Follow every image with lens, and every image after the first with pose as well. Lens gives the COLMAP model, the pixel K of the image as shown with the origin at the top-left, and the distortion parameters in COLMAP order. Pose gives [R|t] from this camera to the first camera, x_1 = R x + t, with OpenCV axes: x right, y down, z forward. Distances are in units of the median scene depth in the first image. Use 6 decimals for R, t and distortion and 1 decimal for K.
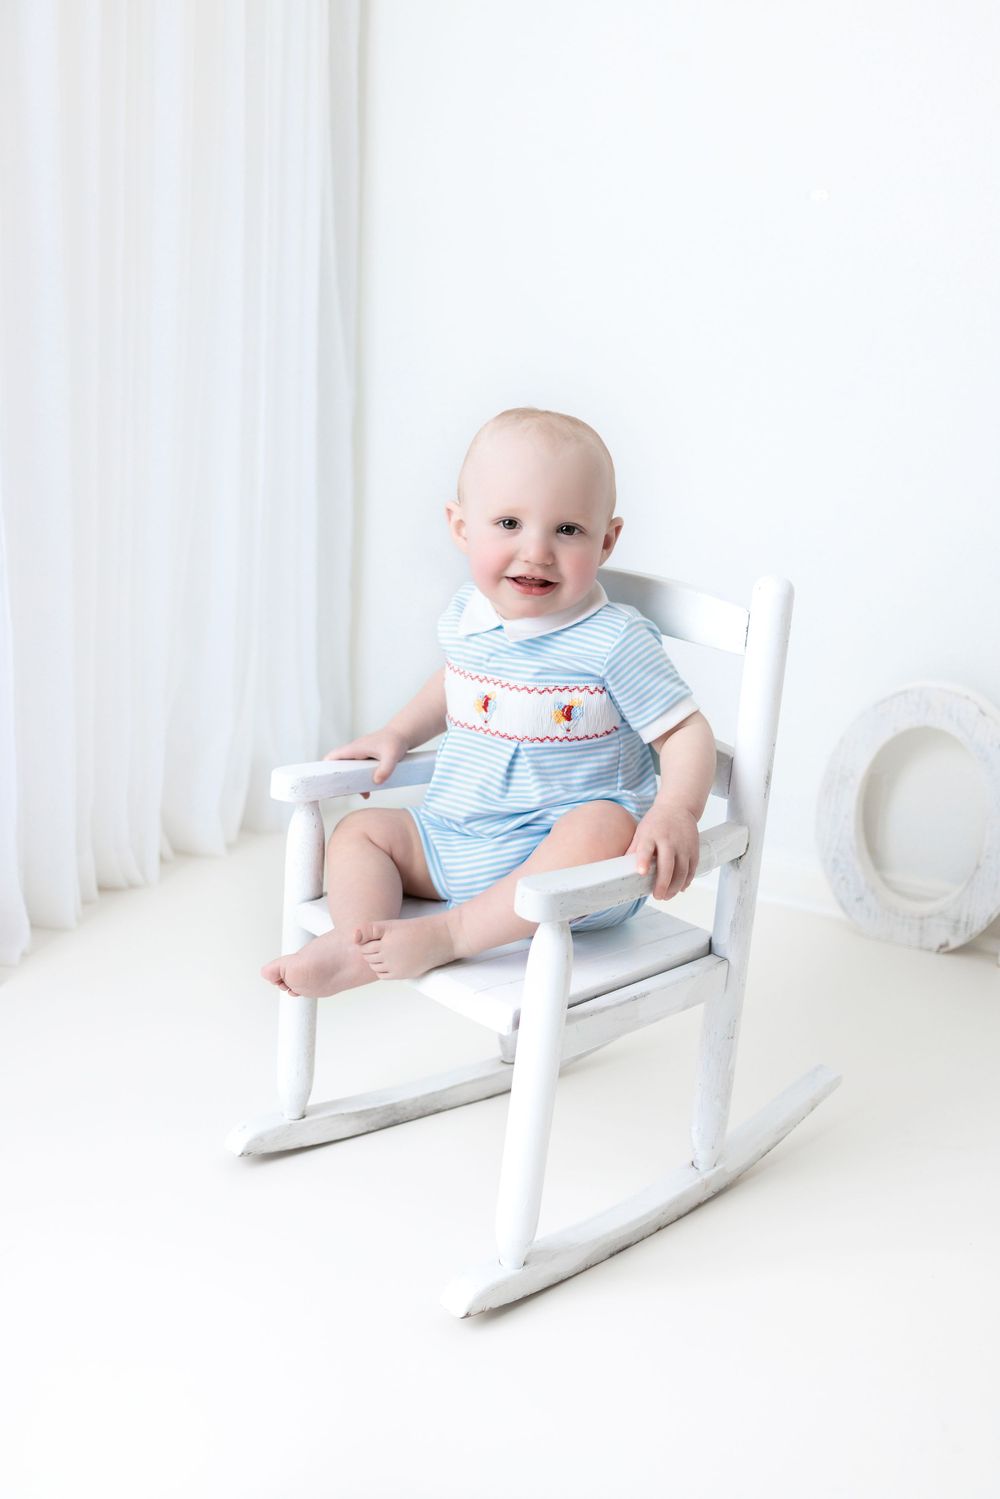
lens RADIAL K [[1695.5, 0, 500.0], [0, 1695.5, 749.5], [0, 0, 1]] dist [-0.020982, -0.009594]
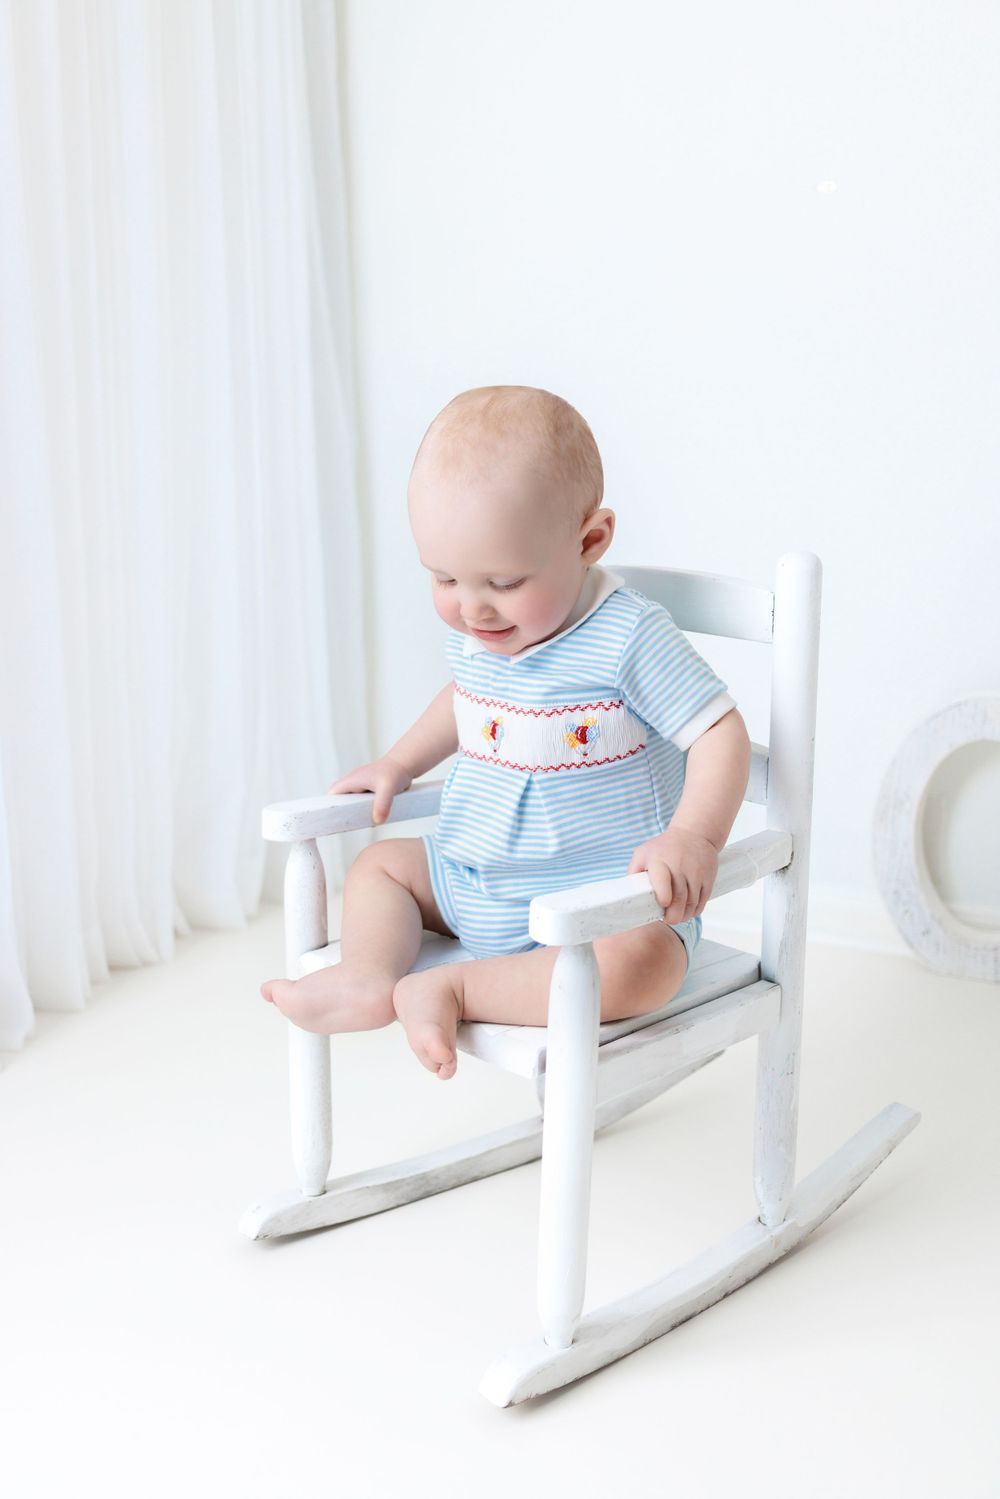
lens RADIAL K [[1670.4, 0, 490.2], [0, 1670.4, 785.3], [0, 0, 1]] dist [0.003565, 0.002189]
pose [[0.996924, -0.067859, -0.039202, 0.022230], [0.066395, 0.997088, -0.037519, 0.039371], [0.041633, 0.034800, 0.998527, 0.104426]]
